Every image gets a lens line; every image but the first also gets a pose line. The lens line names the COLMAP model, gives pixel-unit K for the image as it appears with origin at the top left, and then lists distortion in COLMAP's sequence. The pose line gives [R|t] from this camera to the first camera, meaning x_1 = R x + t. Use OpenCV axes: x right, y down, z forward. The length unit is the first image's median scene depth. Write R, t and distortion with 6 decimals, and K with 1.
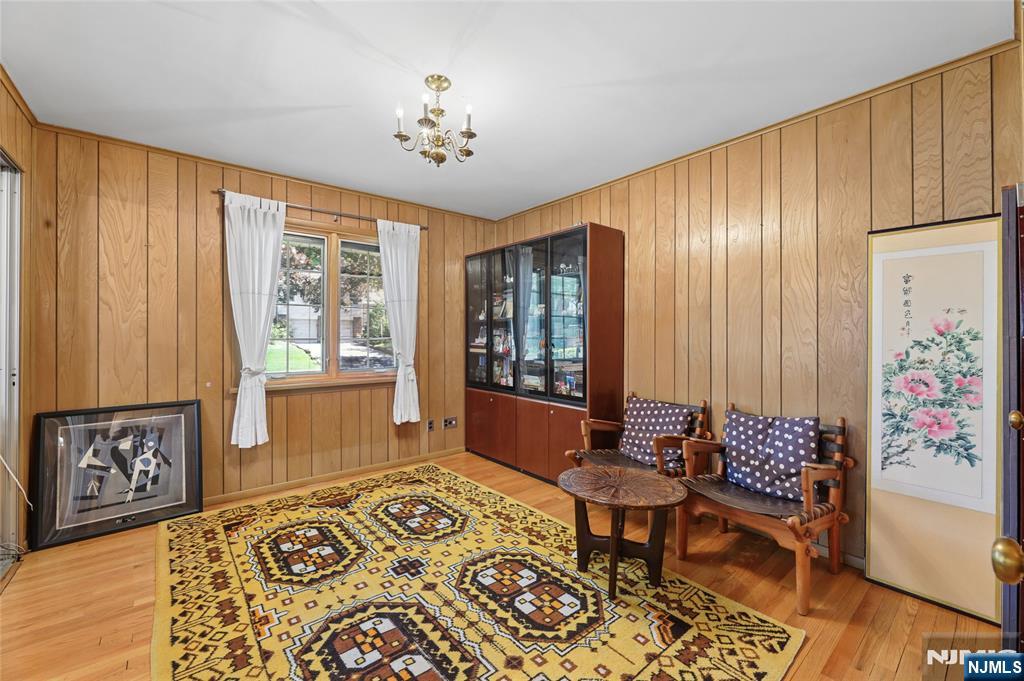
lens RADIAL K [[418.6, 0, 509.2], [0, 418.6, 340.6], [0, 0, 1]] dist [0.000289, 0.000109]
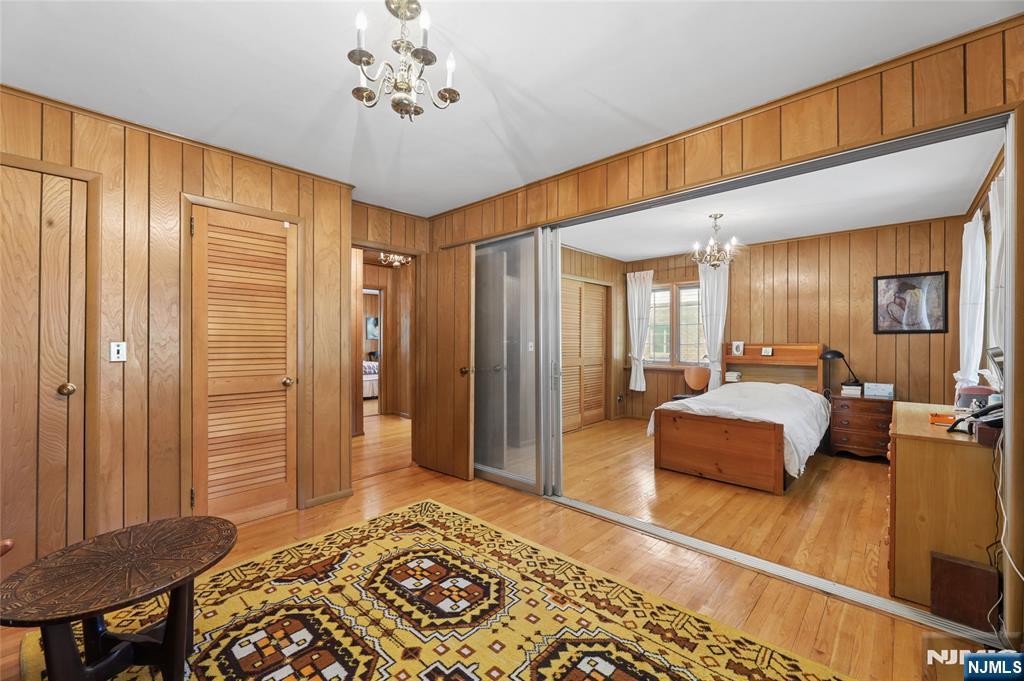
lens RADIAL K [[418.6, 0, 509.2], [0, 418.6, 340.6], [0, 0, 1]] dist [0.000289, 0.000109]
pose [[-0.990916, 0.000840, -0.134478, -0.262599], [0.000858, 1.000000, -0.000075, -0.014451], [0.134478, -0.000190, -0.990917, 1.778951]]
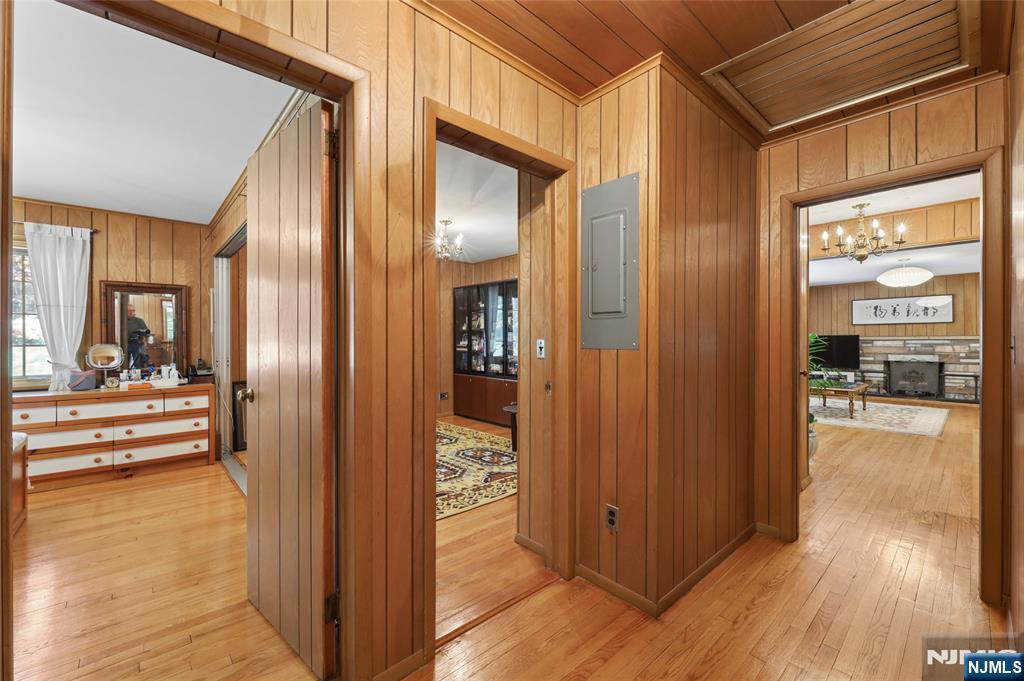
lens RADIAL K [[418.6, 0, 509.2], [0, 418.6, 340.6], [0, 0, 1]] dist [0.000289, 0.000109]
pose [[0.998605, -0.000798, 0.052799, 0.038444], [0.001031, 0.999990, -0.004401, -0.003367], [-0.052794, 0.004449, 0.998595, -1.166234]]
